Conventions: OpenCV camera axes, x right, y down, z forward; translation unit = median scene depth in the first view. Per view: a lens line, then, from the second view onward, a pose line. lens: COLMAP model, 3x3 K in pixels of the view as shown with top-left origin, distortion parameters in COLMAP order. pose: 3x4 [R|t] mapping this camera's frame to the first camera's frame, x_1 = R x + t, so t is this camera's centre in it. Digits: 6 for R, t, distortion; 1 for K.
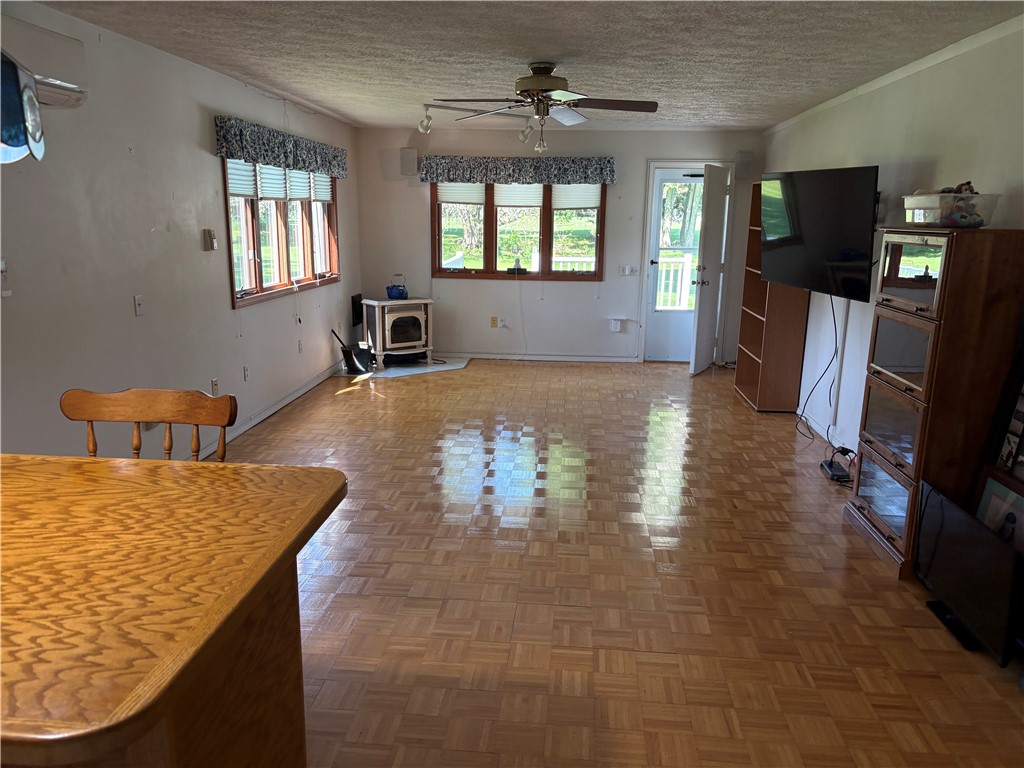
lens RADIAL K [[779.8, 0, 515.9], [0, 779.8, 418.1], [0, 0, 1]] dist [0.055851, -0.060867]
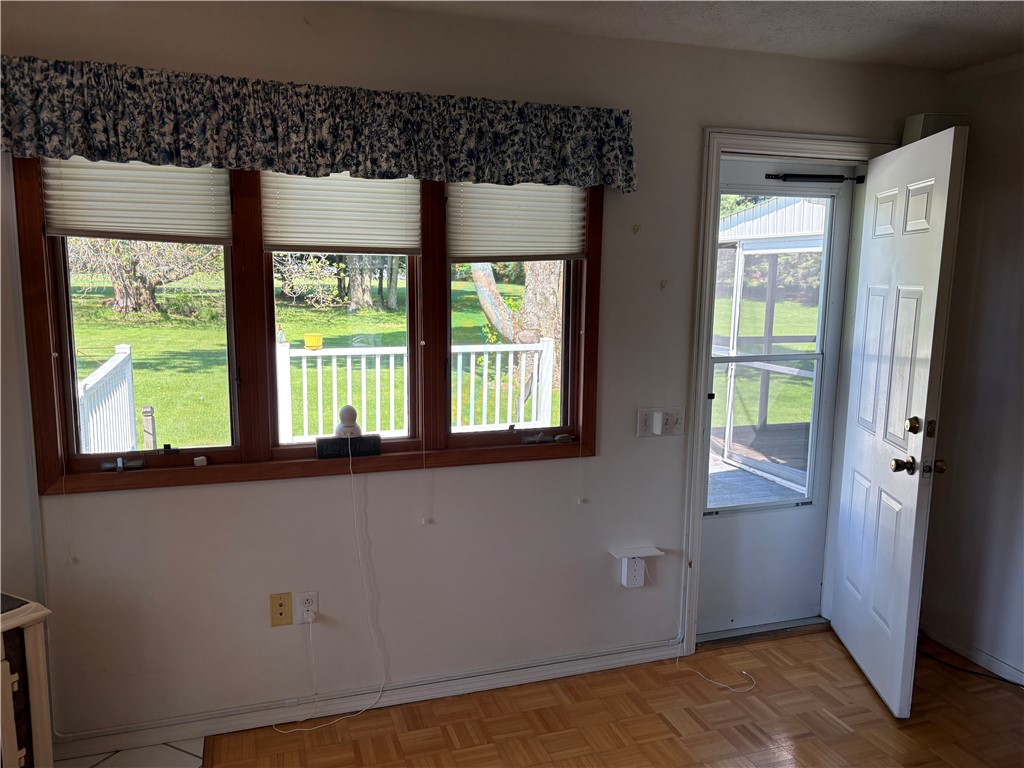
lens RADIAL K [[779.8, 0, 512.7], [0, 779.8, 394.4], [0, 0, 1]] dist [0.055851, -0.060867]
pose [[0.920124, -0.064059, 0.386352, -0.061384], [0.101274, 0.991895, -0.076731, -0.183809], [-0.378306, 0.109730, 0.919154, 0.699600]]
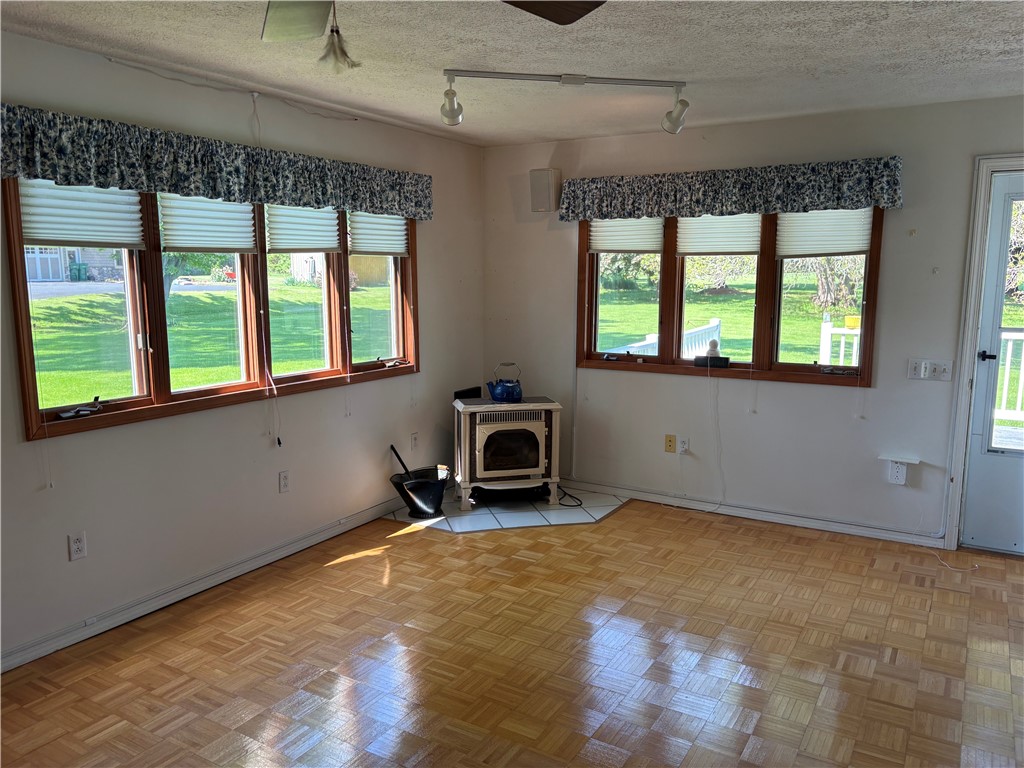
lens RADIAL K [[779.8, 0, 508.9], [0, 779.8, 390.5], [0, 0, 1]] dist [0.055851, -0.060867]
pose [[0.893241, 0.053602, -0.446372, 0.132837], [-0.099215, 0.991891, -0.079432, -0.108972], [0.438494, 0.115238, 0.891315, 0.428511]]
